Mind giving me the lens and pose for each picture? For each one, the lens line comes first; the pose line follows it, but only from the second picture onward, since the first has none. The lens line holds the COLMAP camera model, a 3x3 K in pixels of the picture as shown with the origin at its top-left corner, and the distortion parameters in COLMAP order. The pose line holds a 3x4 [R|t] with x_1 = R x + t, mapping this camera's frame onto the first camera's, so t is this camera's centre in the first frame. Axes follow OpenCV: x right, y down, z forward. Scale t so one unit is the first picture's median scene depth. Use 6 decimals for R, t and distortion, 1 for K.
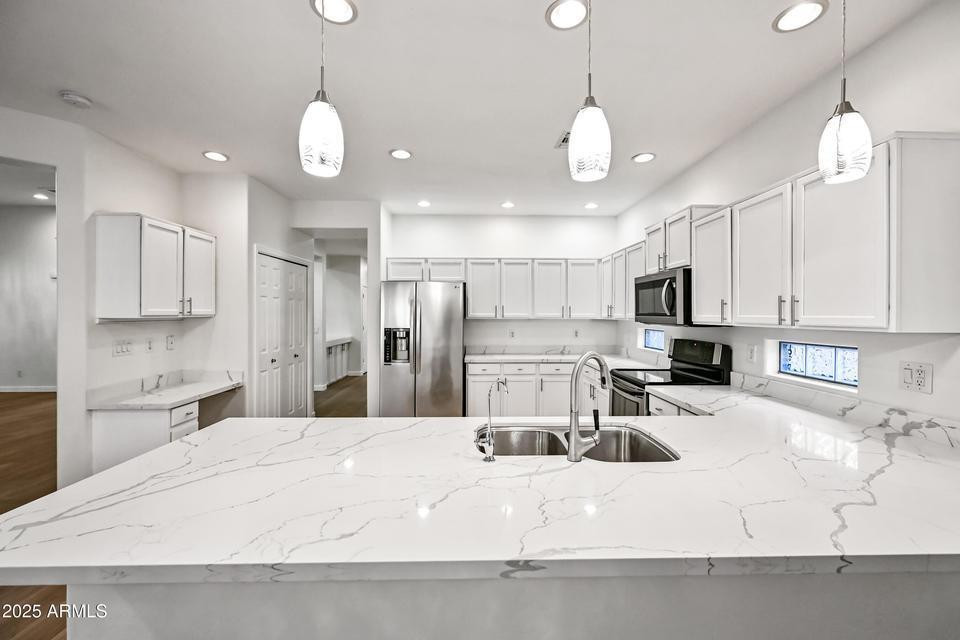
lens RADIAL K [[383.7, 0, 483.2], [0, 383.7, 312.2], [0, 0, 1]] dist [-0.002062, -0.000170]
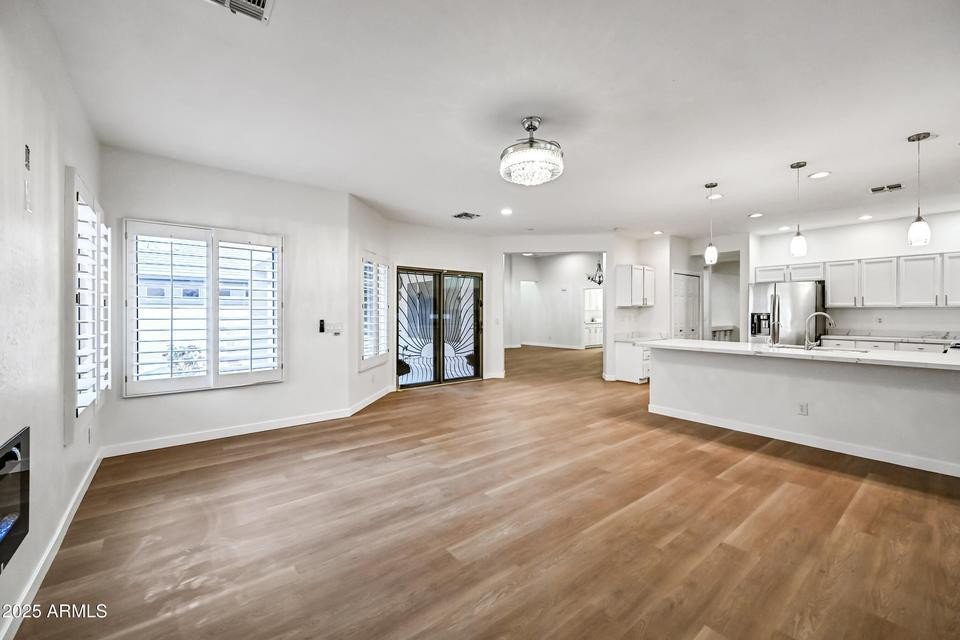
lens RADIAL K [[383.7, 0, 483.2], [0, 383.7, 312.2], [0, 0, 1]] dist [-0.002062, -0.000170]
pose [[0.602814, -0.000461, -0.797881, 0.323028], [0.003824, 0.999990, 0.002312, 0.027867], [0.797872, -0.004445, 0.602810, -0.803864]]
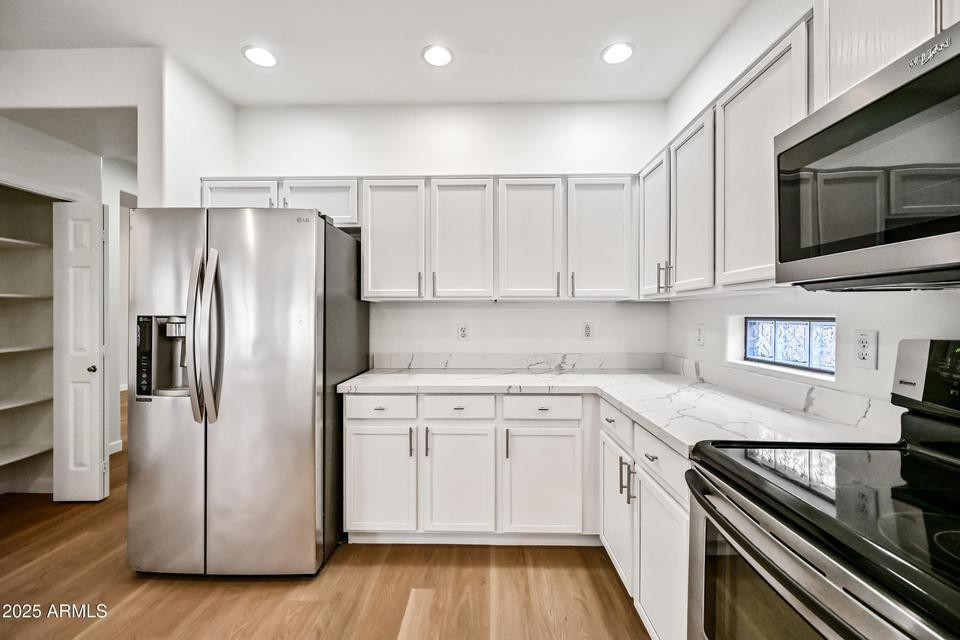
lens RADIAL K [[385.9, 0, 479.7], [0, 385.9, 315.4], [0, 0, 1]] dist [0.000983, 0.000014]
pose [[0.998657, -0.003035, -0.051722, 0.143393], [0.003172, 0.999992, 0.002564, 0.038264], [0.051714, -0.002725, 0.998658, 0.546111]]
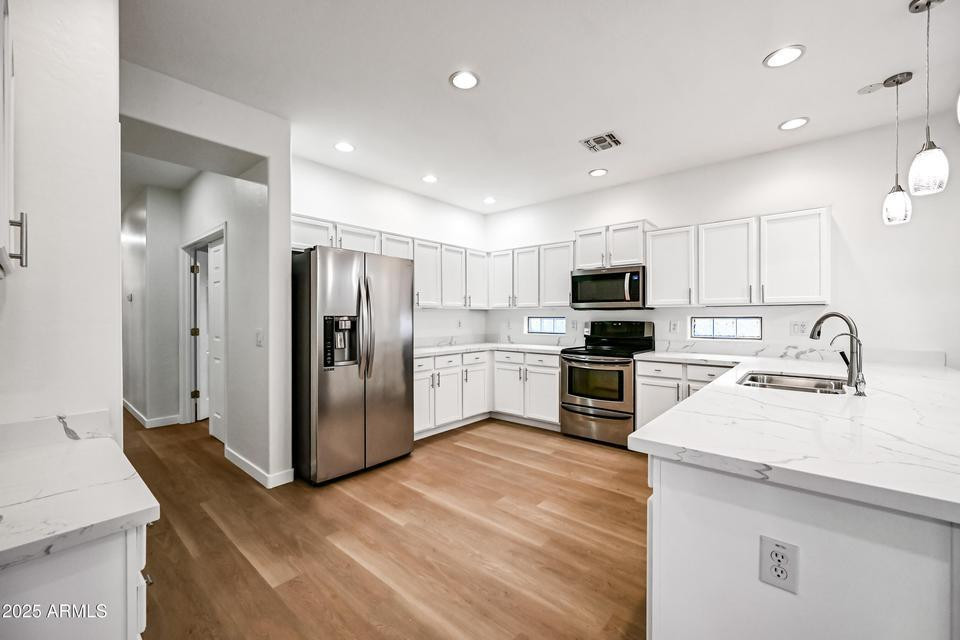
lens RADIAL K [[385.9, 0, 479.7], [0, 385.9, 315.4], [0, 0, 1]] dist [0.000983, 0.000014]
pose [[0.673885, -0.000104, 0.738836, -0.537180], [-0.000773, 0.999999, 0.000846, 0.037076], [-0.738836, -0.001141, 0.673884, 0.321600]]
